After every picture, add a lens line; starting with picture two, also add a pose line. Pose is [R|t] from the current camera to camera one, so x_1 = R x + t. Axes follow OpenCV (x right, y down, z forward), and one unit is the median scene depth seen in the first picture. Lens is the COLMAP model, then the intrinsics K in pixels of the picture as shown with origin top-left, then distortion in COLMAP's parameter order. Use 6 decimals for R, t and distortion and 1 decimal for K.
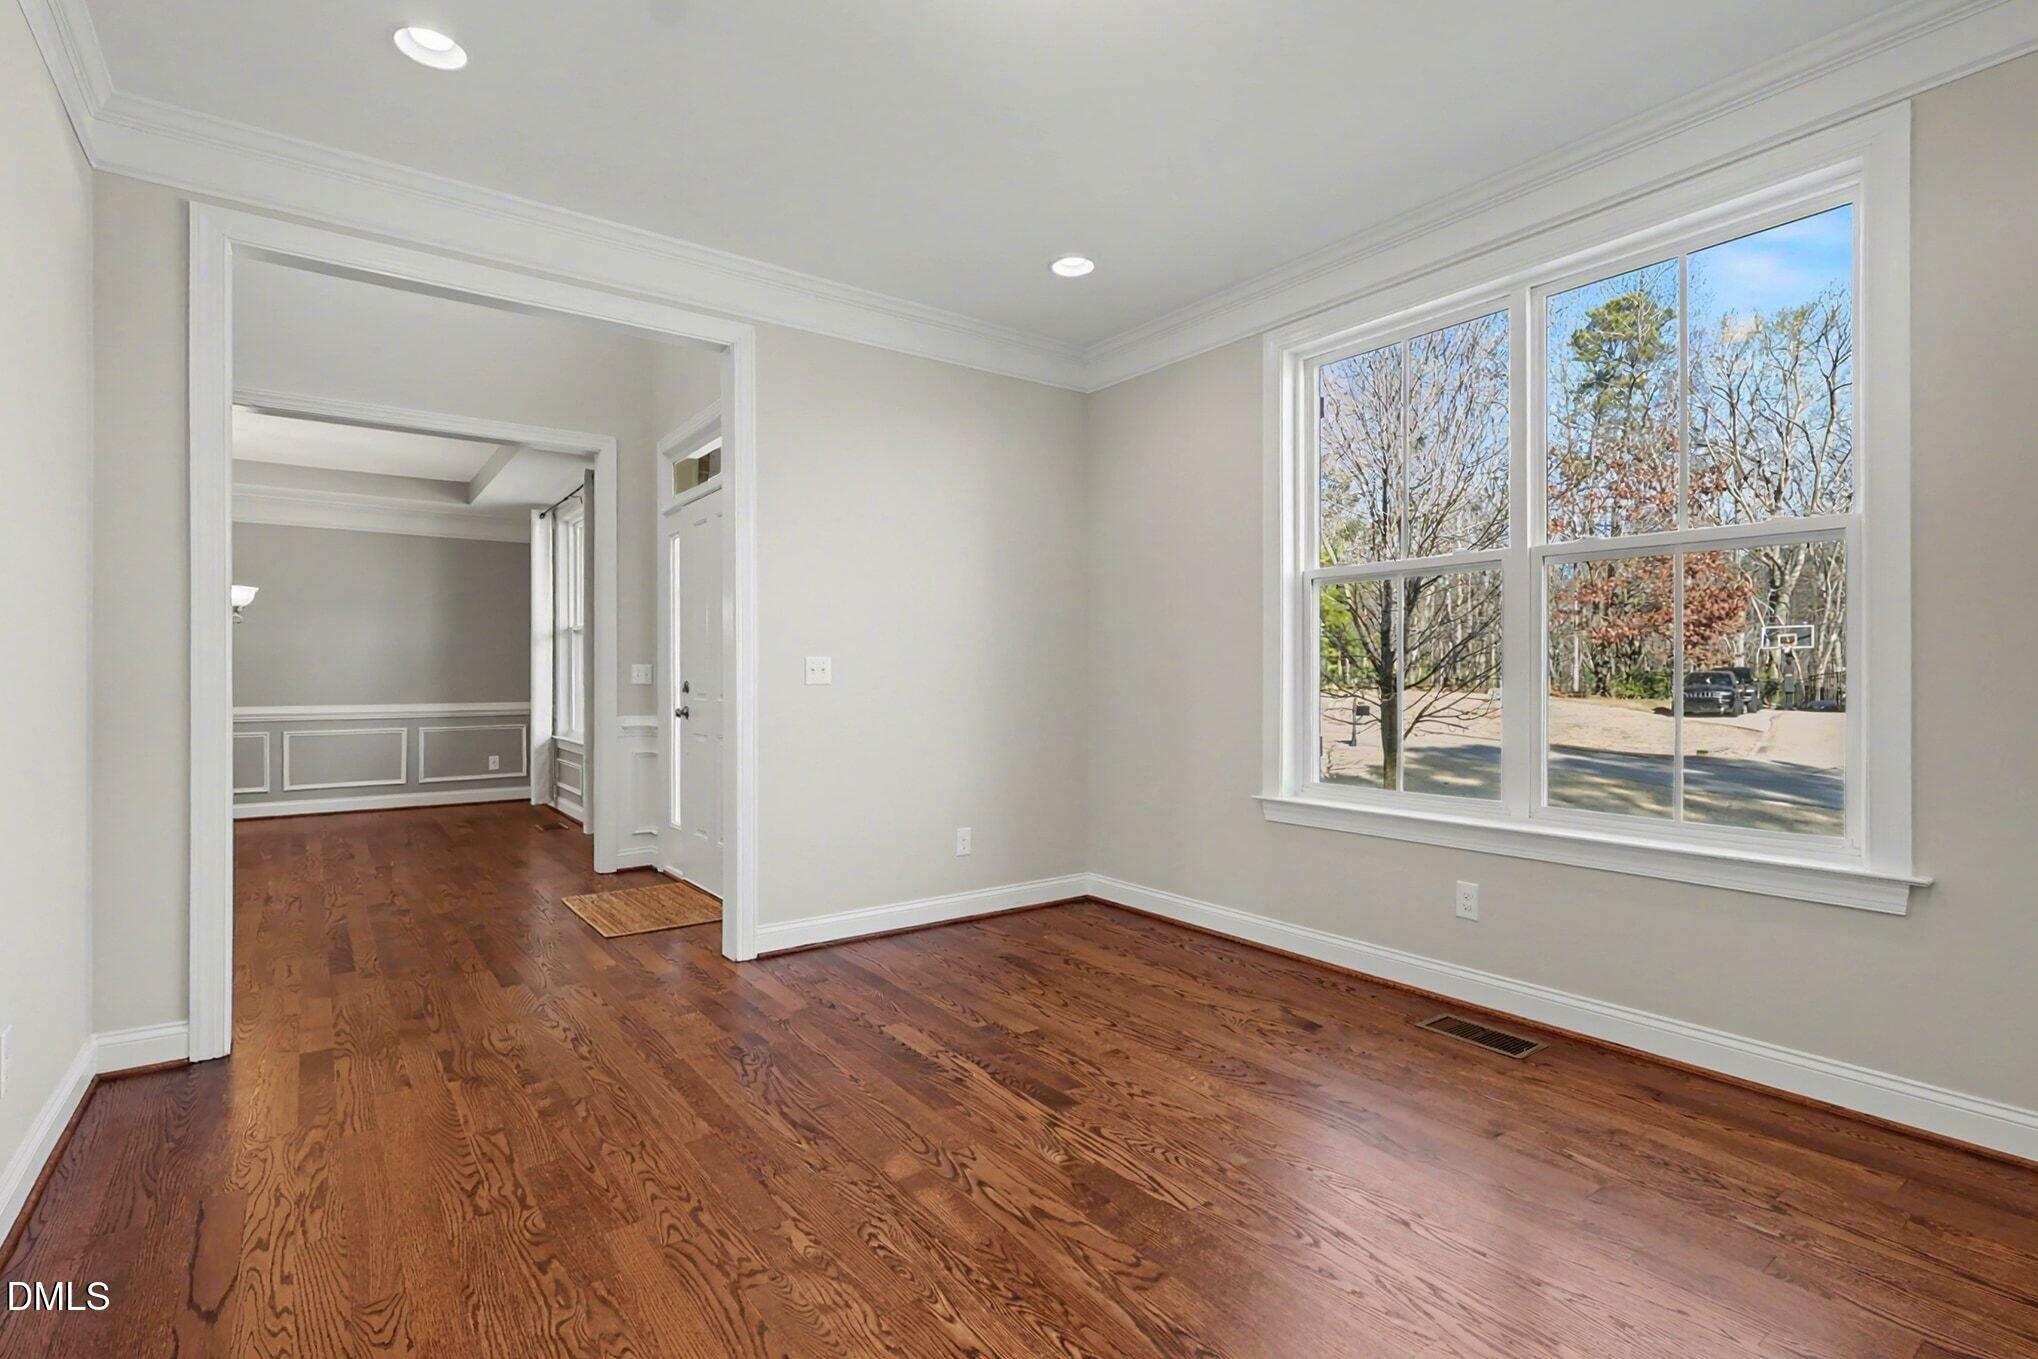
lens RADIAL K [[956.9, 0, 1021.9], [0, 956.9, 682.9], [0, 0, 1]] dist [0.003684, 0.002032]
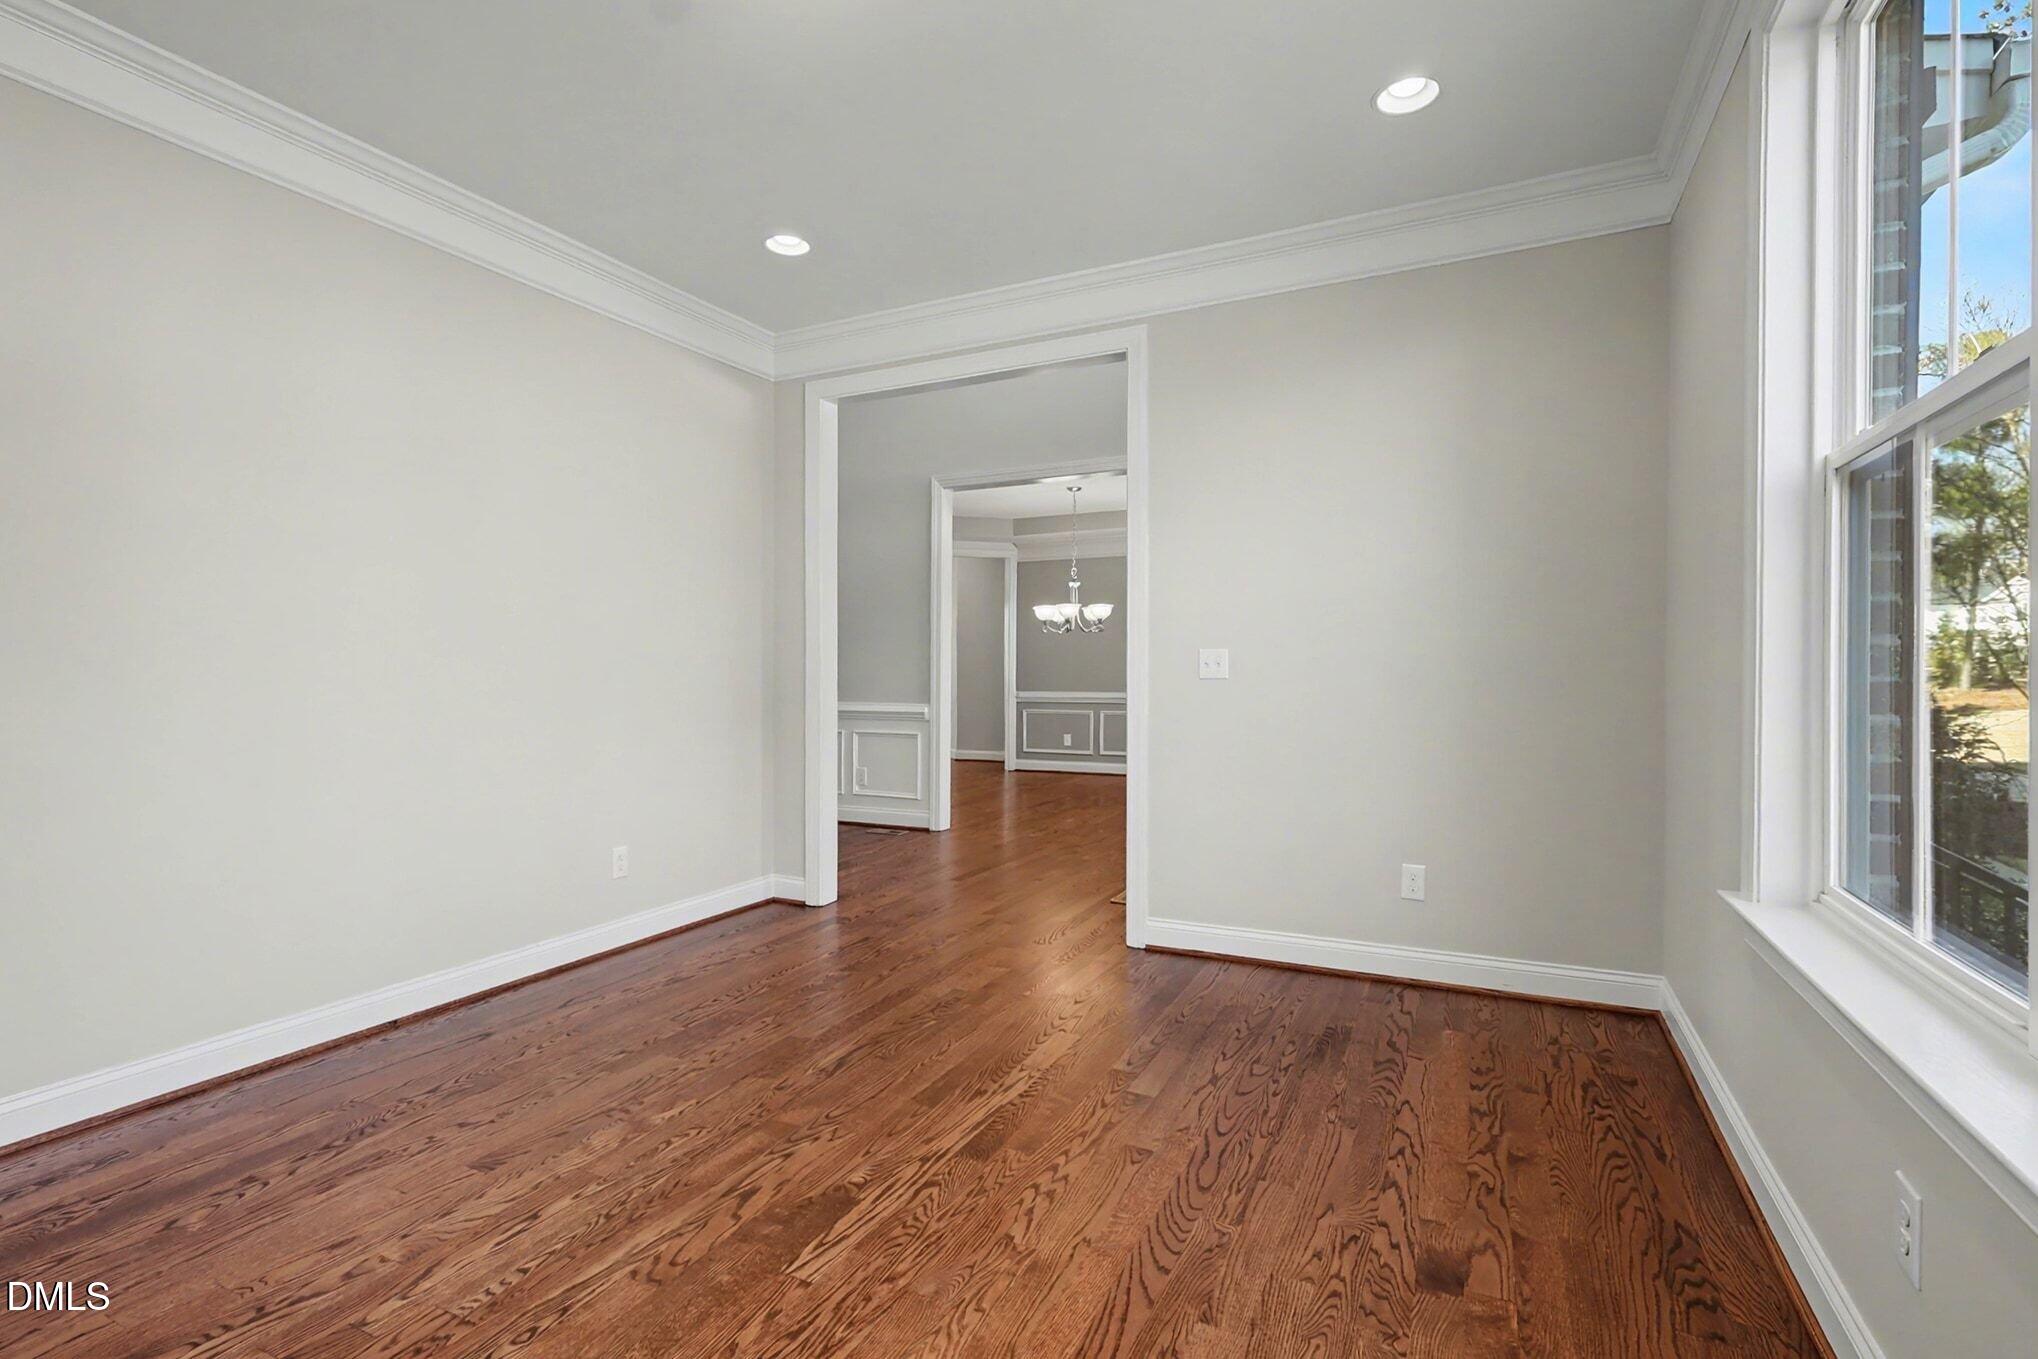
lens RADIAL K [[956.9, 0, 1012.2], [0, 956.9, 683.0], [0, 0, 1]] dist [0.003684, 0.002032]
pose [[0.456934, 0.011706, -0.889423, 0.794137], [-0.002721, 0.999927, 0.011762, -0.007473], [0.889496, -0.002954, 0.456933, 0.586499]]
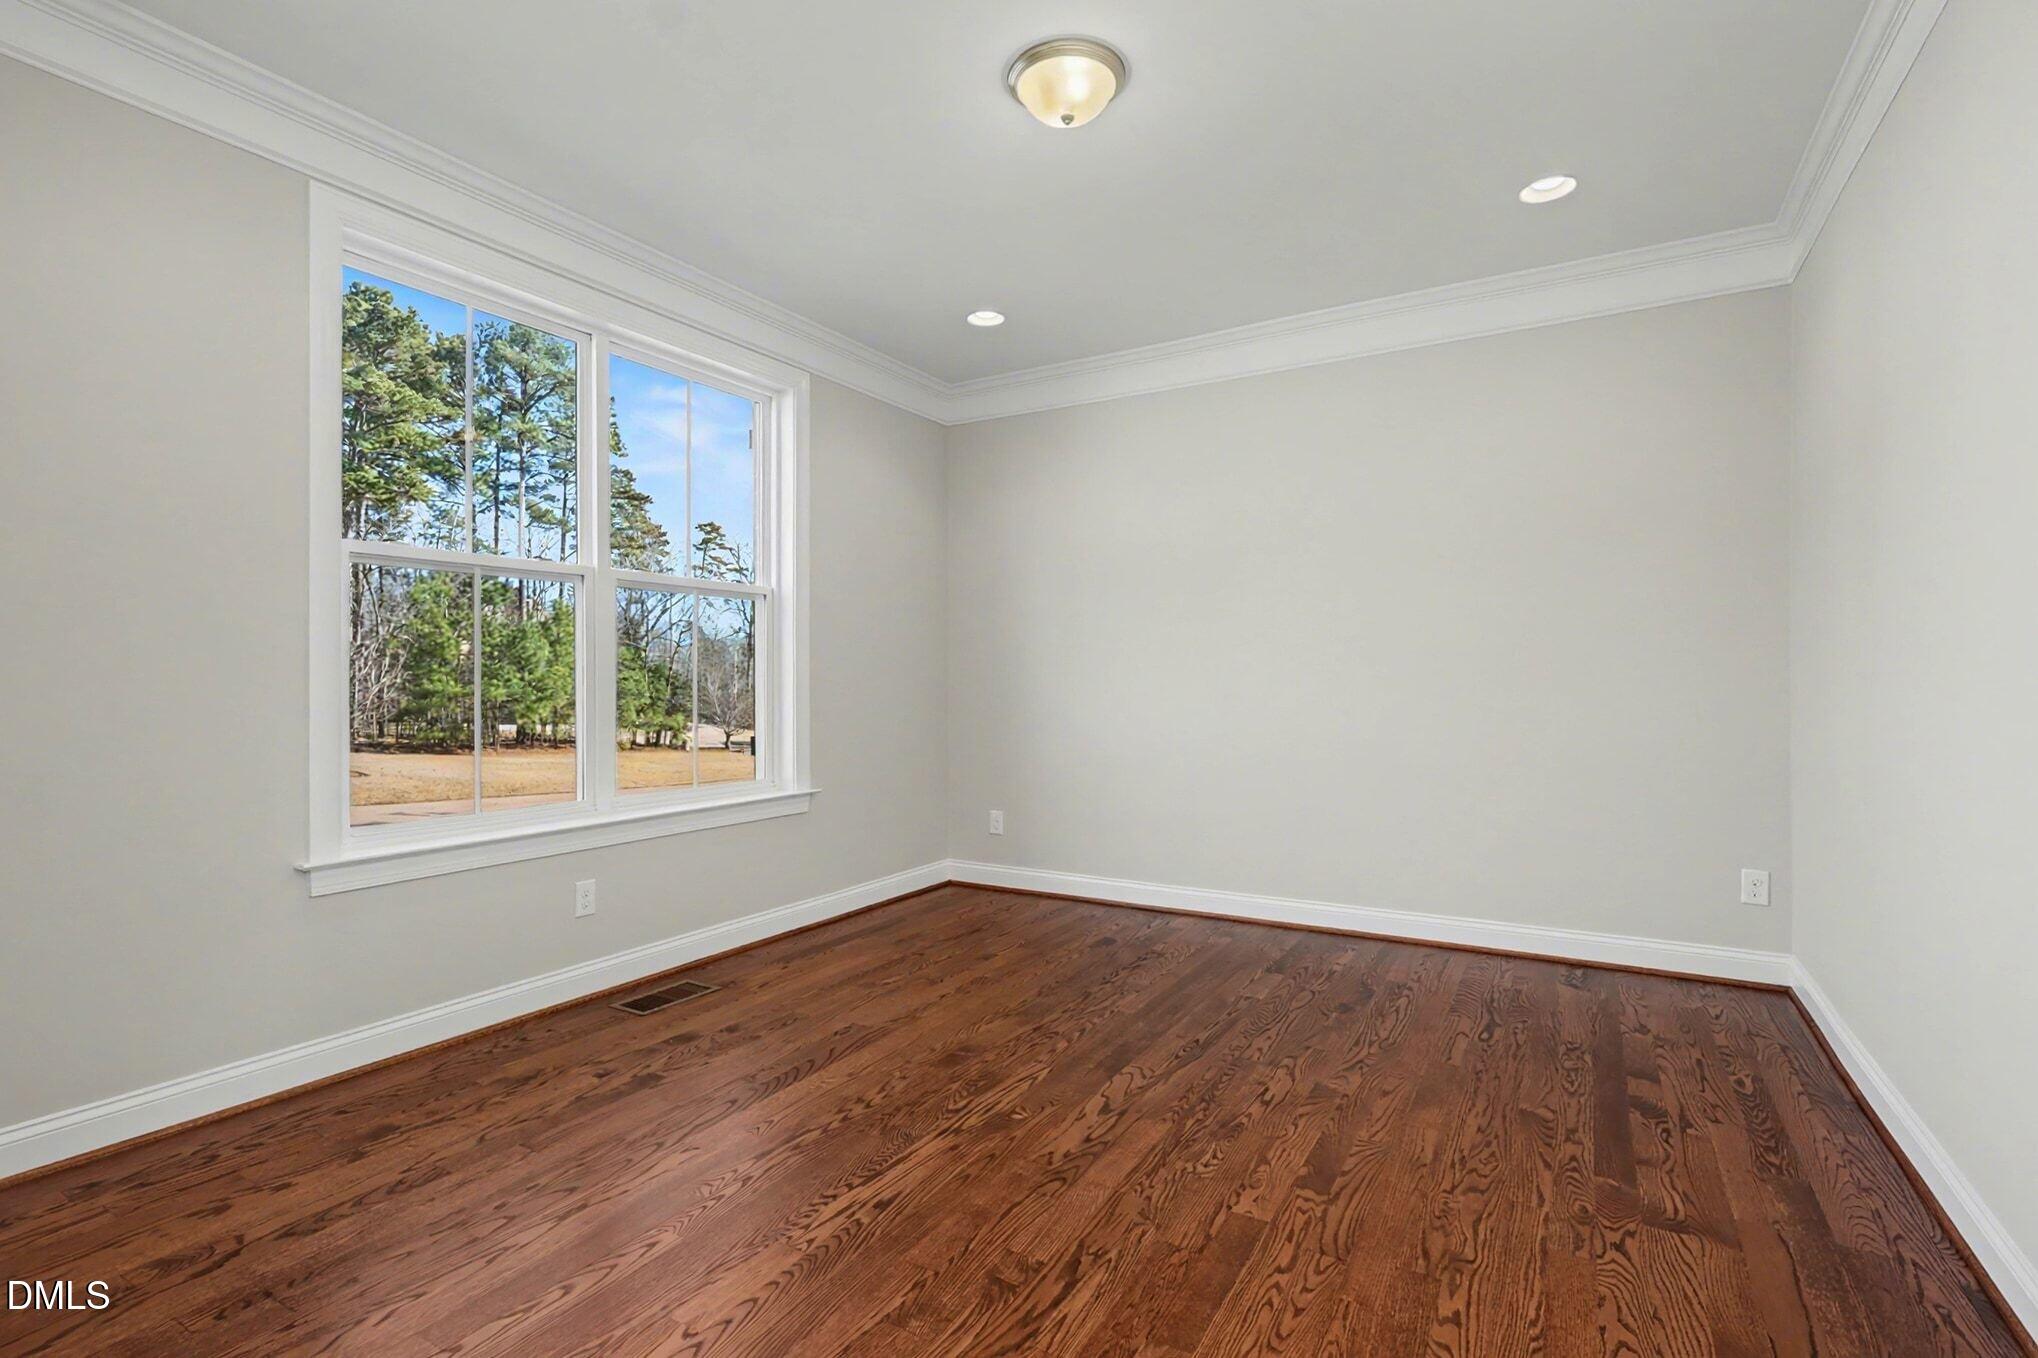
lens RADIAL K [[956.9, 0, 1002.7], [0, 956.9, 669.3], [0, 0, 1]] dist [0.003684, 0.002032]
pose [[-0.381368, 0.015271, 0.924297, -0.815031], [0.006818, 0.999883, -0.013706, -0.002208], [-0.924398, 0.001075, -0.381428, 1.196014]]
